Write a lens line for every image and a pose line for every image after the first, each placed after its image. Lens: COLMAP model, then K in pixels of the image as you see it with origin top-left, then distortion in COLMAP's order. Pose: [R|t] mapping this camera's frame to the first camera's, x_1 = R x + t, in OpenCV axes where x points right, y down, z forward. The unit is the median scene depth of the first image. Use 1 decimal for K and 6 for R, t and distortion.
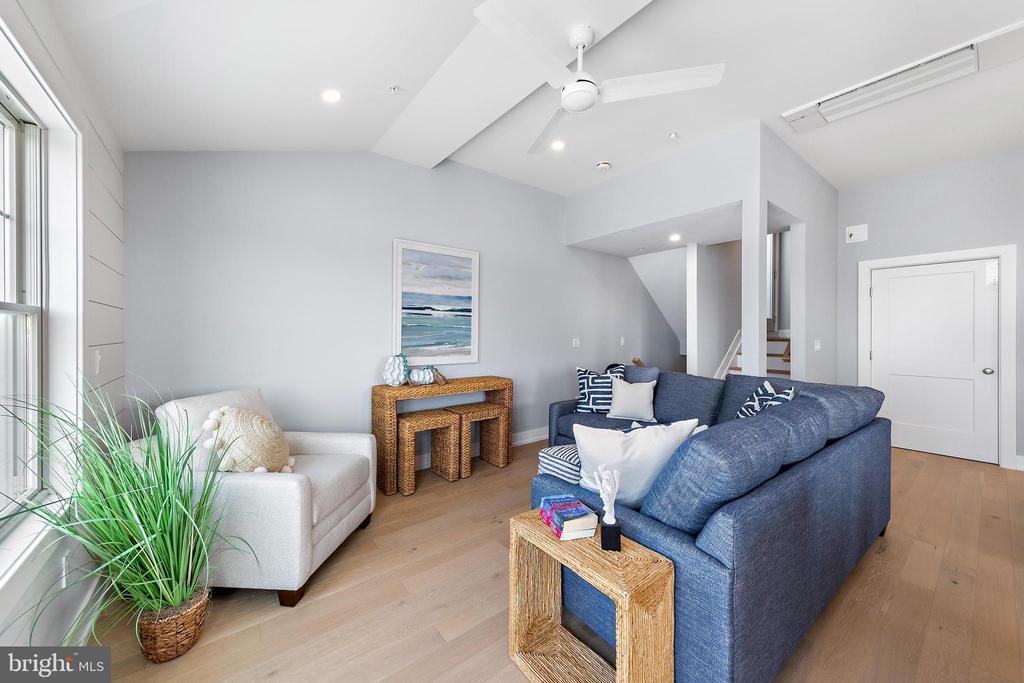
lens RADIAL K [[380.5, 0, 513.3], [0, 380.5, 335.5], [0, 0, 1]] dist [0.001014, 0.000451]
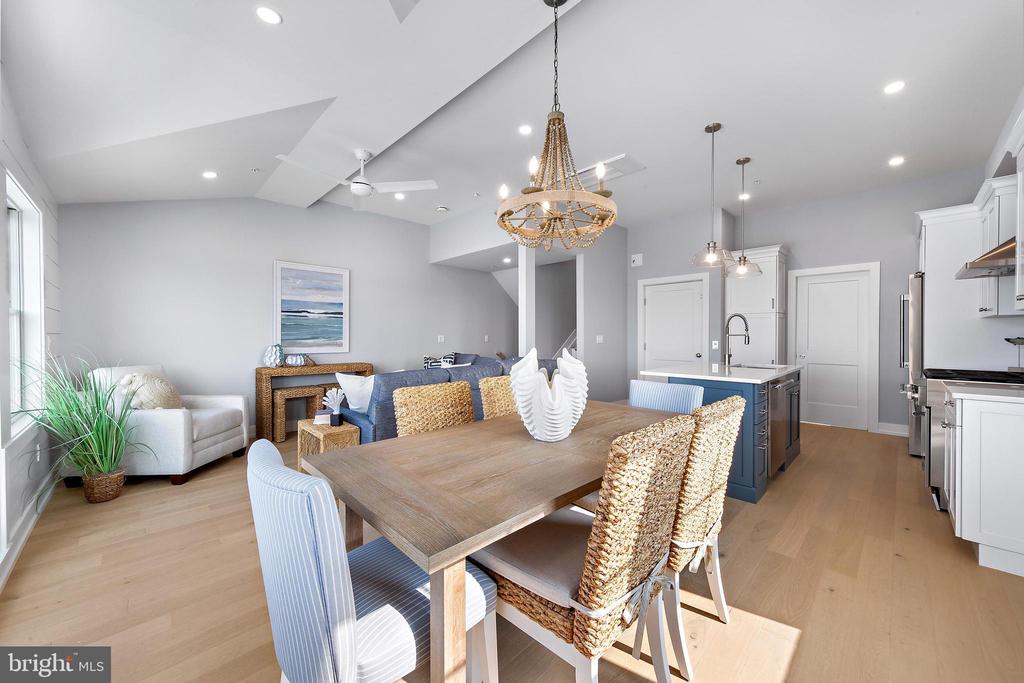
lens RADIAL K [[380.5, 0, 511.3], [0, 380.5, 341.5], [0, 0, 1]] dist [0.001014, 0.000451]
pose [[0.992708, -0.003617, 0.120489, 0.379746], [0.002770, 0.999970, 0.007200, 0.029927], [-0.120511, -0.006814, 0.992689, -0.477846]]
